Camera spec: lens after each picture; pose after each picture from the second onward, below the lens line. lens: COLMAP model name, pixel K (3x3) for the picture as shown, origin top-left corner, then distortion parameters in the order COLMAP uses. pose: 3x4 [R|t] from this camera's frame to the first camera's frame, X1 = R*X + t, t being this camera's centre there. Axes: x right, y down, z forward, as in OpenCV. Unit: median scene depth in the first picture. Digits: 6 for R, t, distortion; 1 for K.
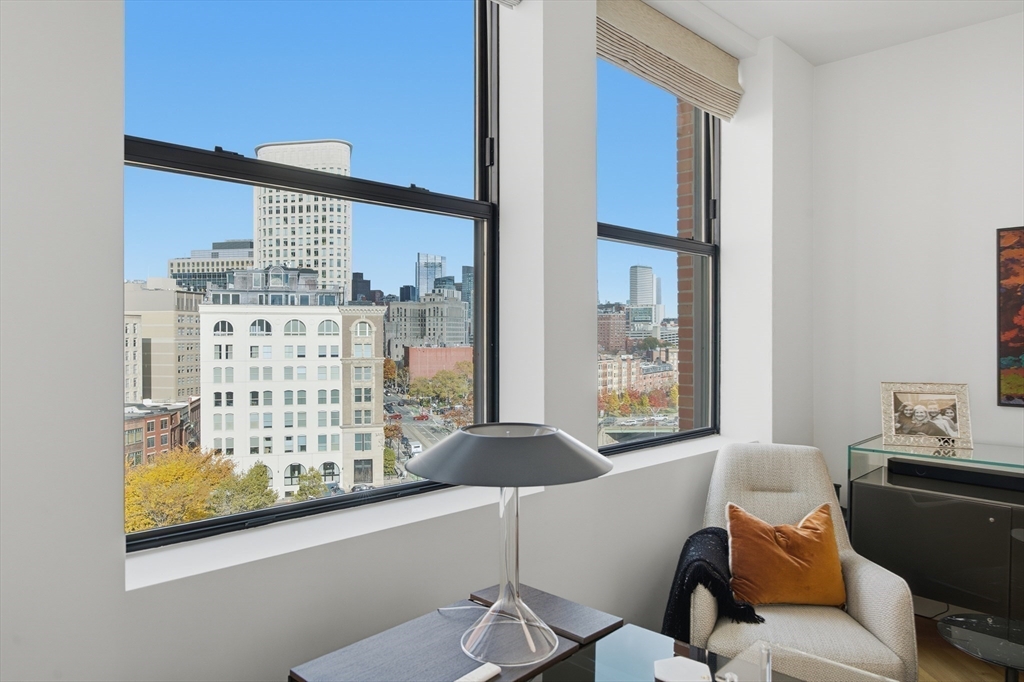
lens RADIAL K [[703.4, 0, 511.8], [0, 703.4, 336.9], [0, 0, 1]] dist [-0.002194, -0.000340]
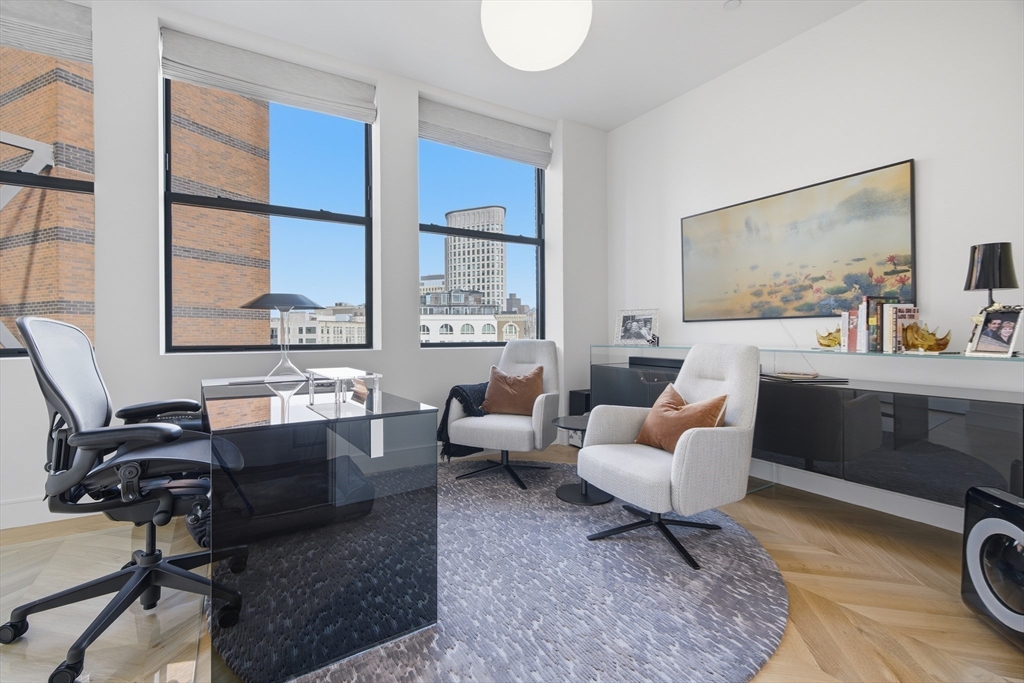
lens RADIAL K [[467.5, 0, 506.4], [0, 467.5, 342.6], [0, 0, 1]] dist [-0.002290, 0.001658]
pose [[0.976803, -0.005009, -0.214079, 0.516178], [0.008945, 0.999808, 0.017419, 0.124505], [0.213951, -0.018930, 0.976661, -0.208578]]
